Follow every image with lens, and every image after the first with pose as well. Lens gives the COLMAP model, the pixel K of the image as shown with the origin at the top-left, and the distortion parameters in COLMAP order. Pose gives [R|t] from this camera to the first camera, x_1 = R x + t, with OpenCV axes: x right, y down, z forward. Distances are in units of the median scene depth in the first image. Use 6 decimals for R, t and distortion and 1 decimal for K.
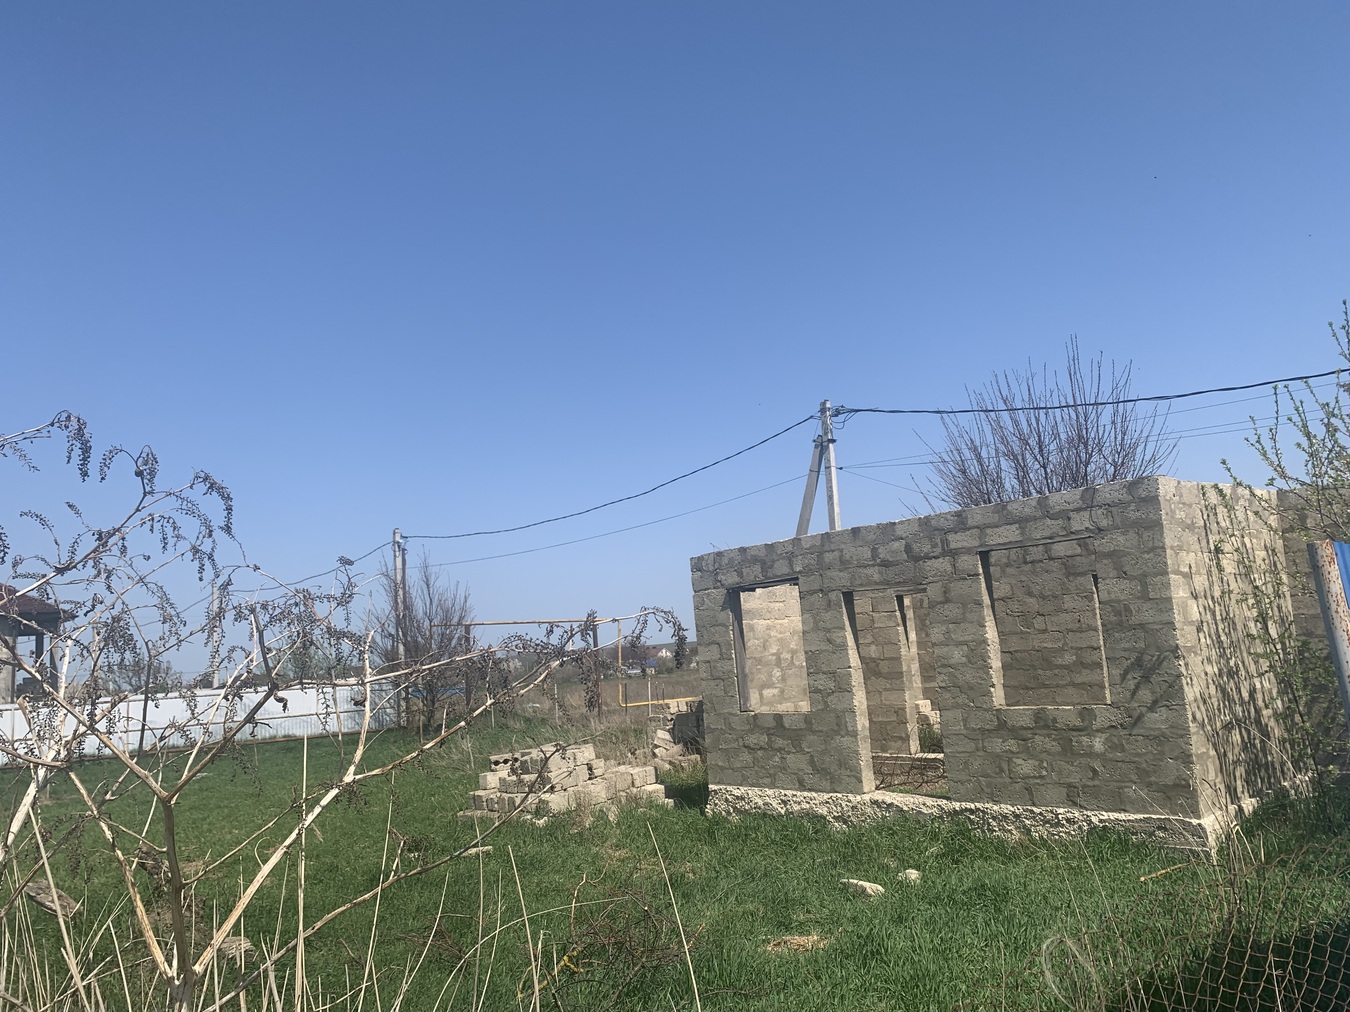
lens RADIAL K [[1001.3, 0, 670.6], [0, 1001.3, 494.8], [0, 0, 1]] dist [0.025351, -0.050765]
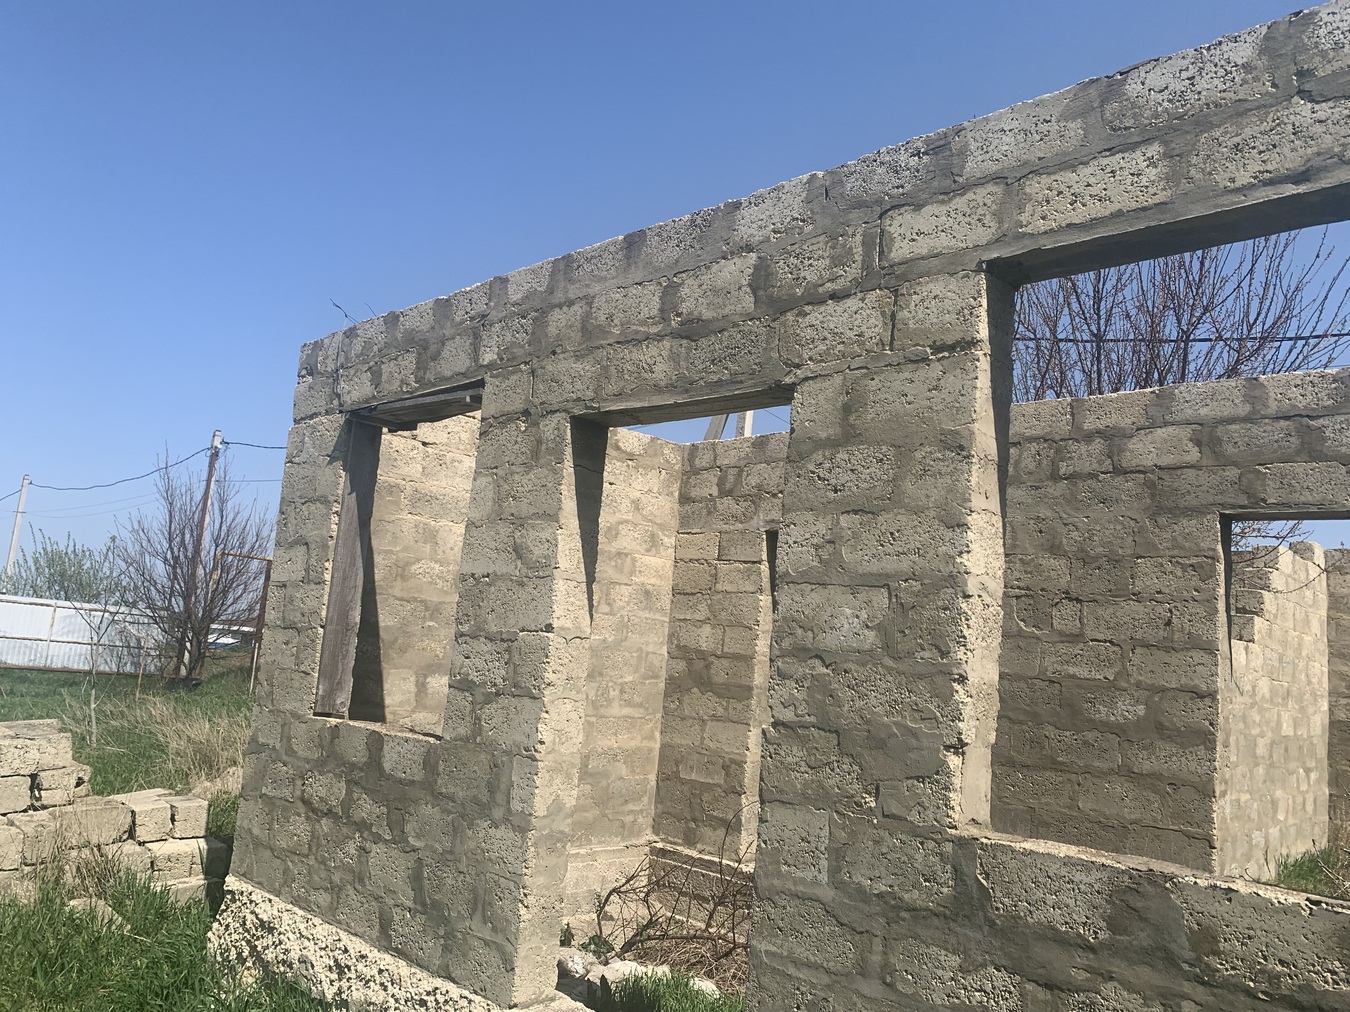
lens RADIAL K [[1001.3, 0, 682.8], [0, 1001.3, 510.4], [0, 0, 1]] dist [0.025351, -0.050765]
pose [[0.984380, 0.168475, 0.051102, 0.196126], [-0.168510, 0.985693, -0.003643, 0.123375], [-0.050985, -0.005026, 0.998687, 0.643432]]
